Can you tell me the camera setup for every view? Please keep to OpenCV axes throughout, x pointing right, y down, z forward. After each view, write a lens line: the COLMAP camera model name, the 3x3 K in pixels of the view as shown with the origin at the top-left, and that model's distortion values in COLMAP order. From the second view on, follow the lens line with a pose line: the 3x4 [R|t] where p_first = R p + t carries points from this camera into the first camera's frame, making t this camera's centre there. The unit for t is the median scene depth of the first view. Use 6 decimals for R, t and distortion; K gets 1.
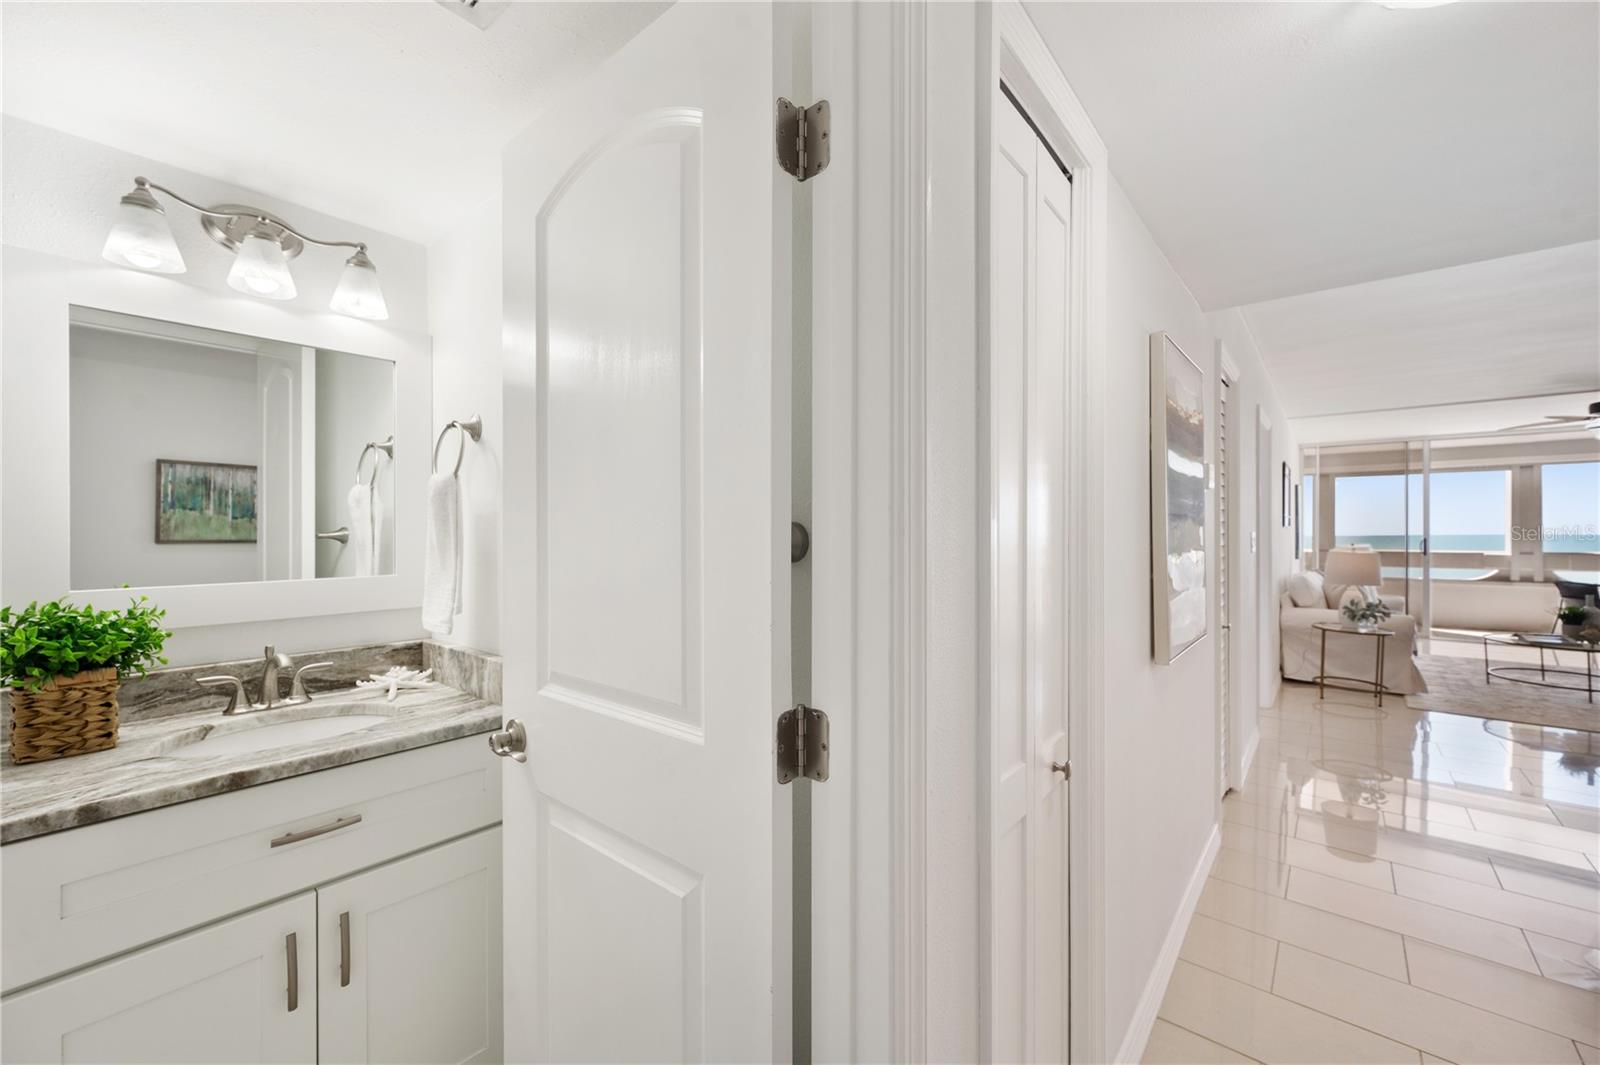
lens RADIAL K [[633.9, 0, 793.7], [0, 633.9, 532.4], [0, 0, 1]] dist [-0.001653, 0.000606]
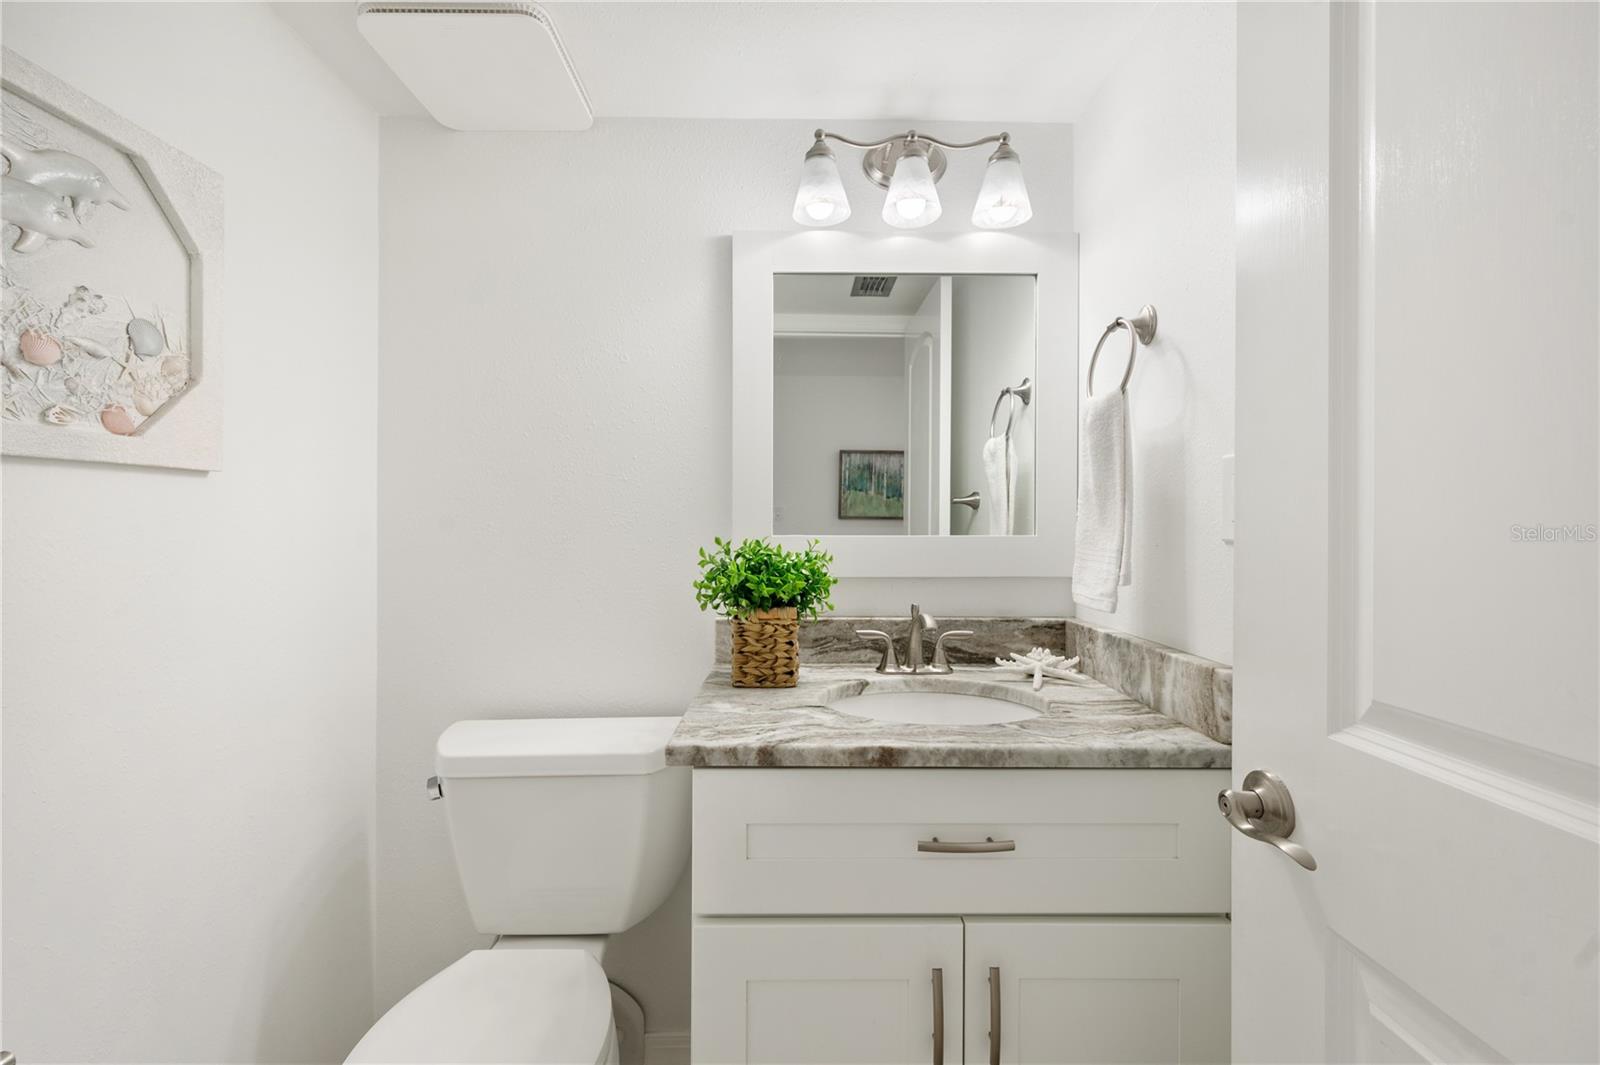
lens RADIAL K [[633.9, 0, 799.5], [0, 633.9, 538.5], [0, 0, 1]] dist [-0.001653, 0.000606]
pose [[0.650260, 0.013748, -0.759587, -0.249118], [-0.003463, 0.999879, 0.015133, 0.072238], [0.759704, -0.007210, 0.650229, 0.286868]]
